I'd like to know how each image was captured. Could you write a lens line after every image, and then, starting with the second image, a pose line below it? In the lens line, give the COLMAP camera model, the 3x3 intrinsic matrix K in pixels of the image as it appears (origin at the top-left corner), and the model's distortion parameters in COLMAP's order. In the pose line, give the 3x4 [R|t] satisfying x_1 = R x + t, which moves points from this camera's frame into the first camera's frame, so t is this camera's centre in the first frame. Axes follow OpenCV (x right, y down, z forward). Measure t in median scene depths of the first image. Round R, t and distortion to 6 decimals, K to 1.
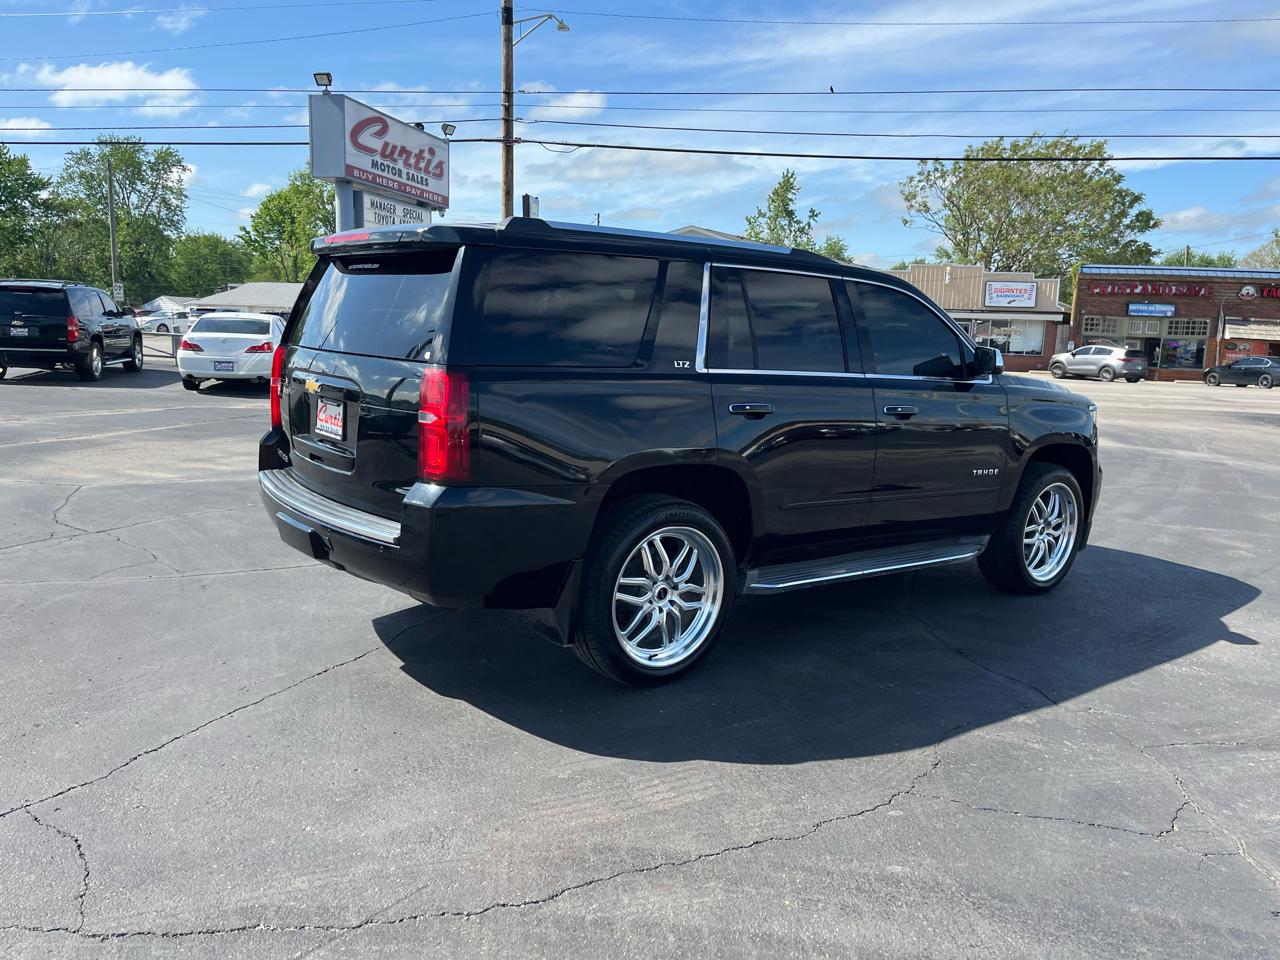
lens RADIAL K [[969.0, 0, 650.7], [0, 969.0, 486.6], [0, 0, 1]] dist [0.071547, -0.092484]
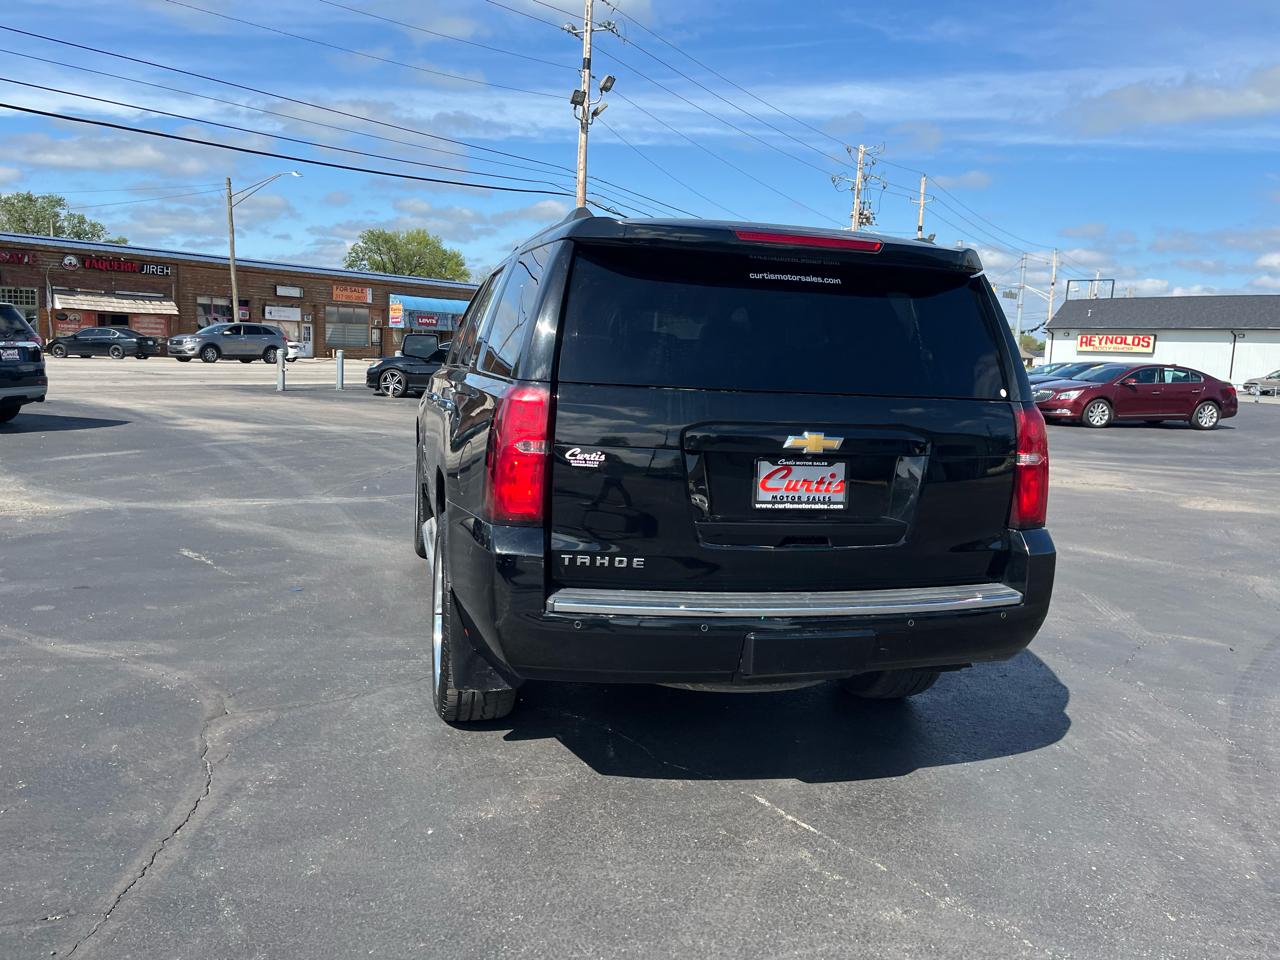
lens RADIAL K [[969.0, 0, 649.8], [0, 969.0, 471.7], [0, 0, 1]] dist [0.071547, -0.092484]
pose [[0.403069, -0.137839, 0.904730, -0.236079], [0.120253, 0.987998, 0.096951, -0.037382], [-0.907235, 0.069718, 0.414806, 0.182053]]
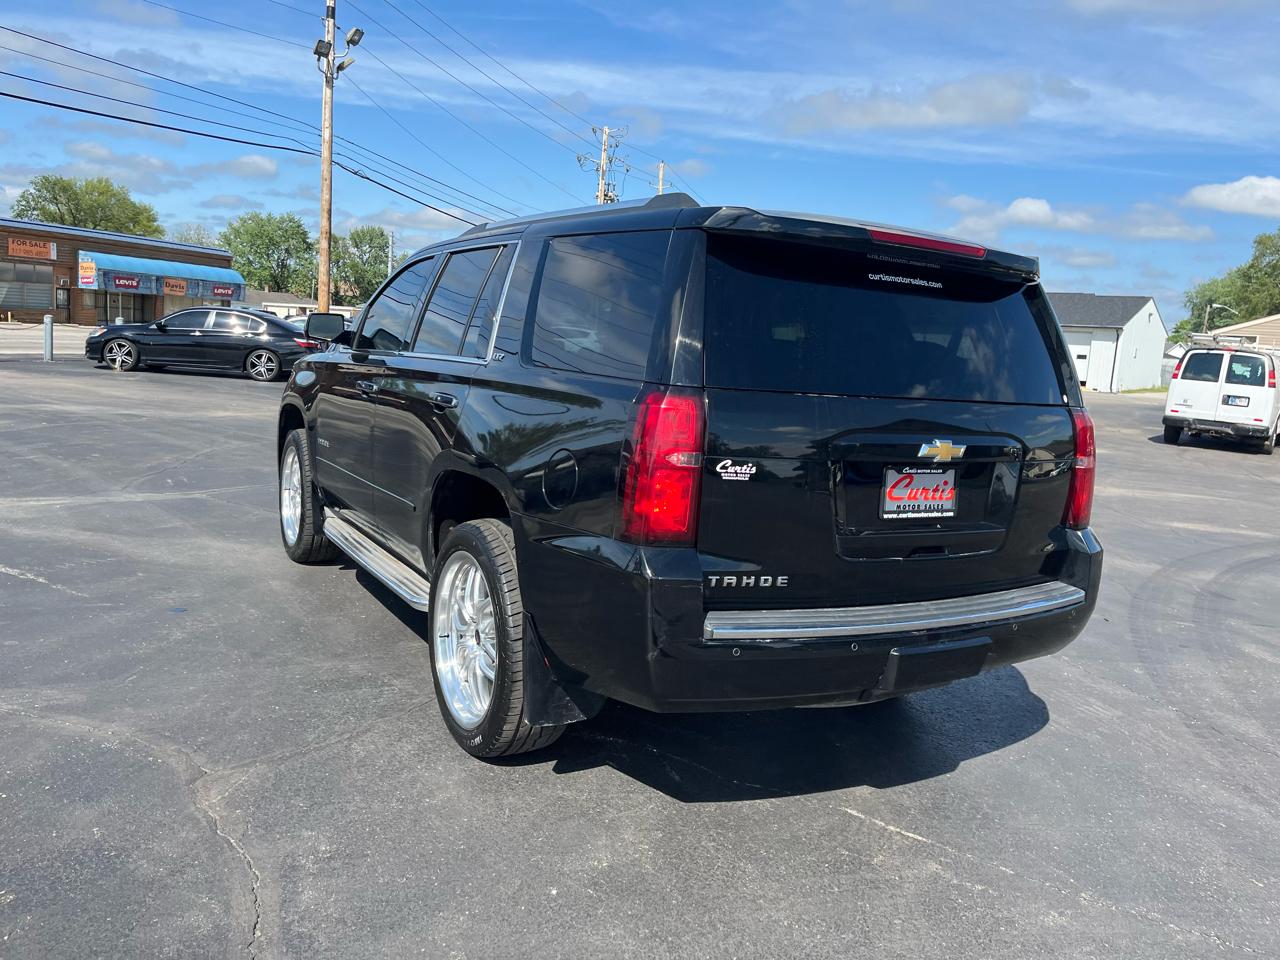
lens RADIAL K [[969.0, 0, 649.8], [0, 969.0, 472.3], [0, 0, 1]] dist [0.071547, -0.092484]
pose [[0.139159, -0.163623, 0.976659, -0.240948], [0.095807, 0.983853, 0.151177, -0.048438], [-0.985625, 0.072533, 0.152588, 0.247364]]
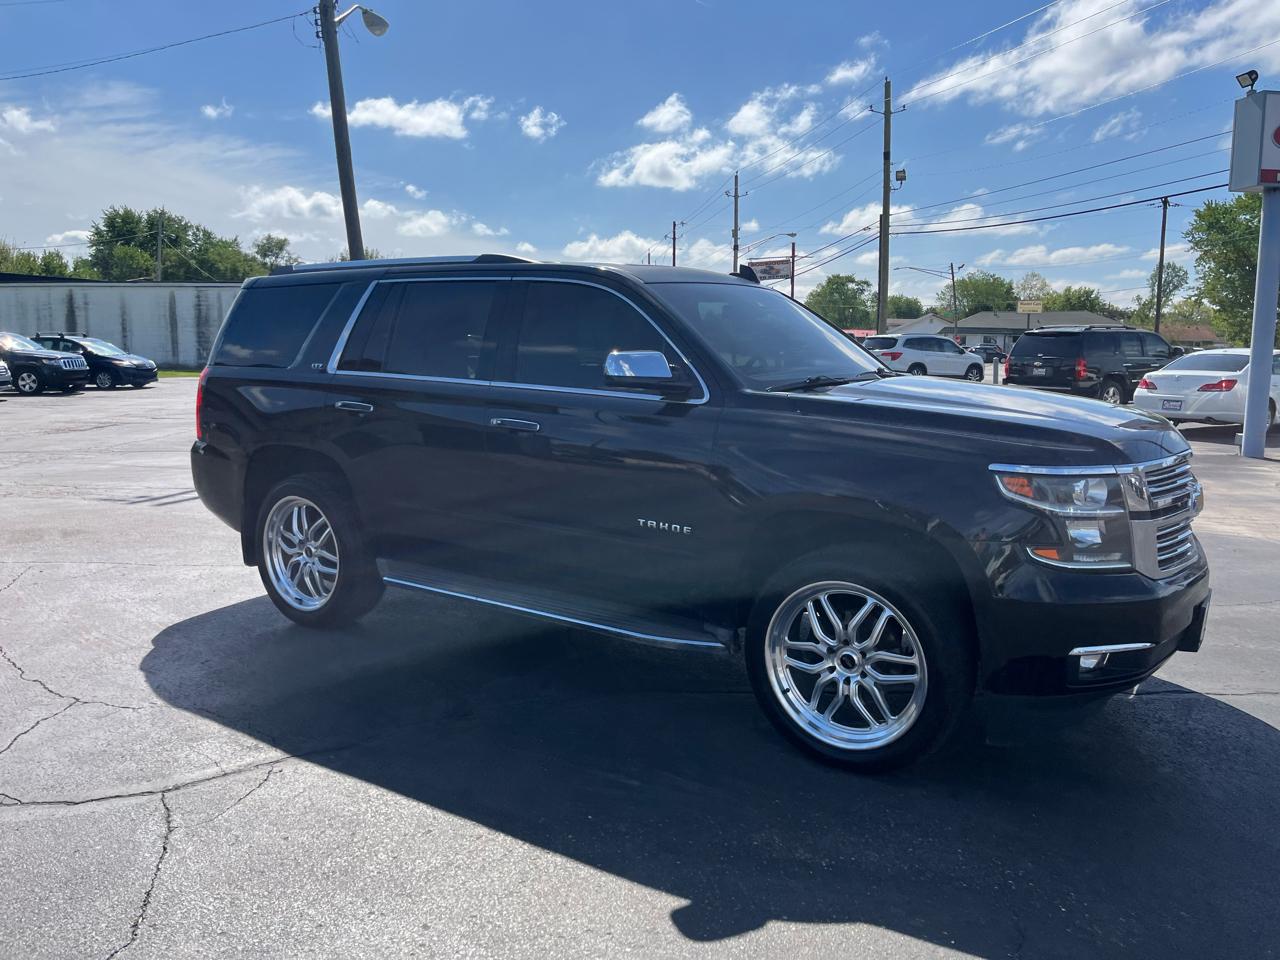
lens RADIAL K [[970.6, 0, 656.3], [0, 970.6, 462.3], [0, 0, 1]] dist [0.060612, -0.070998]
pose [[0.316048, 0.080331, -0.945336, 0.302616], [-0.149057, 0.988239, 0.034143, -0.025280], [0.936961, 0.130118, 0.324305, 0.228565]]
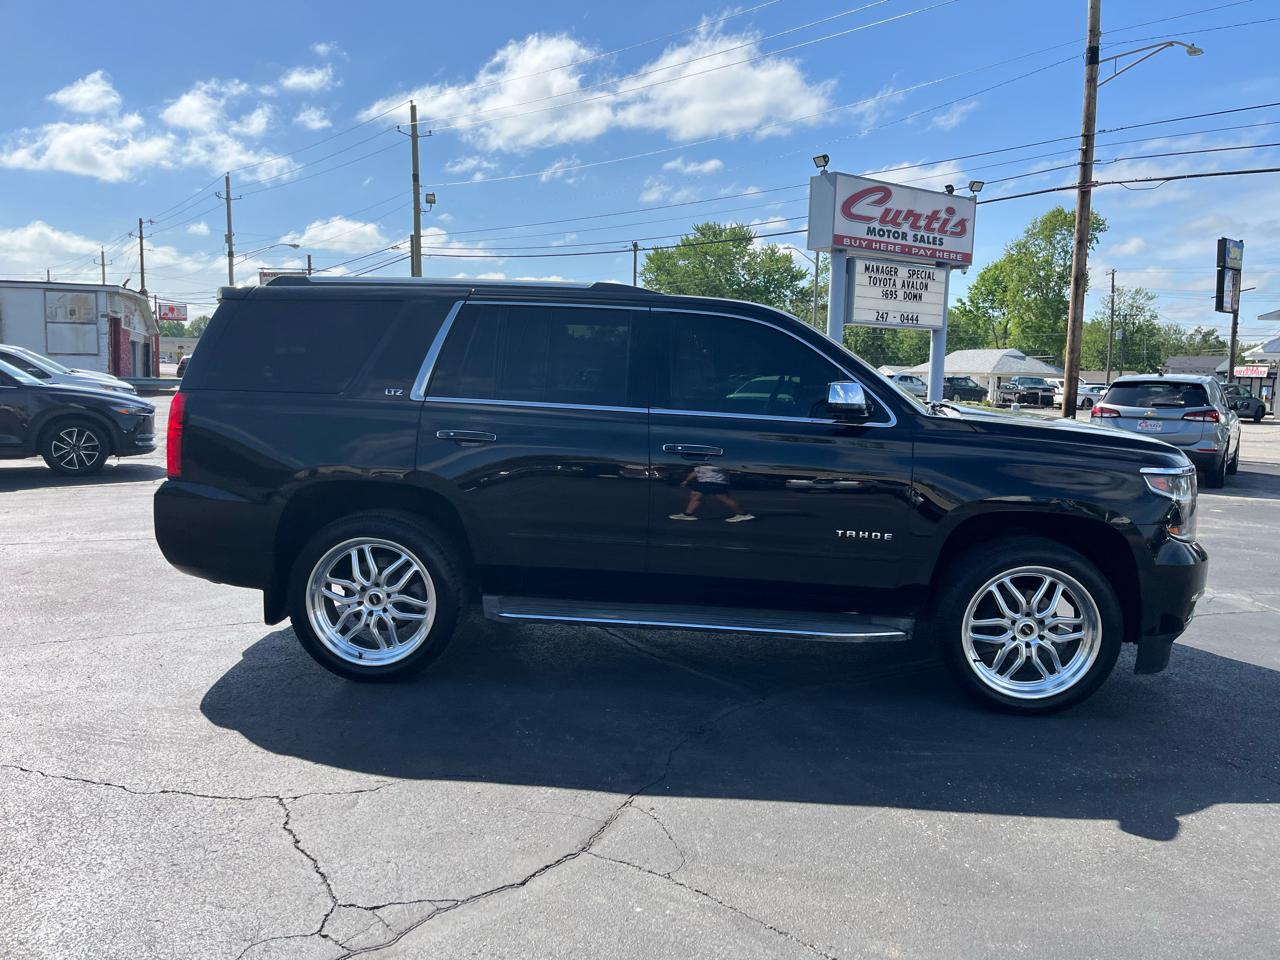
lens RADIAL K [[969.0, 0, 654.4], [0, 969.0, 469.9], [0, 0, 1]] dist [0.071547, -0.092484]
pose [[0.750358, 0.048540, -0.659247, 0.223464], [-0.103537, 0.993621, -0.044687, -0.004279], [0.652872, 0.101788, 0.750598, 0.082754]]
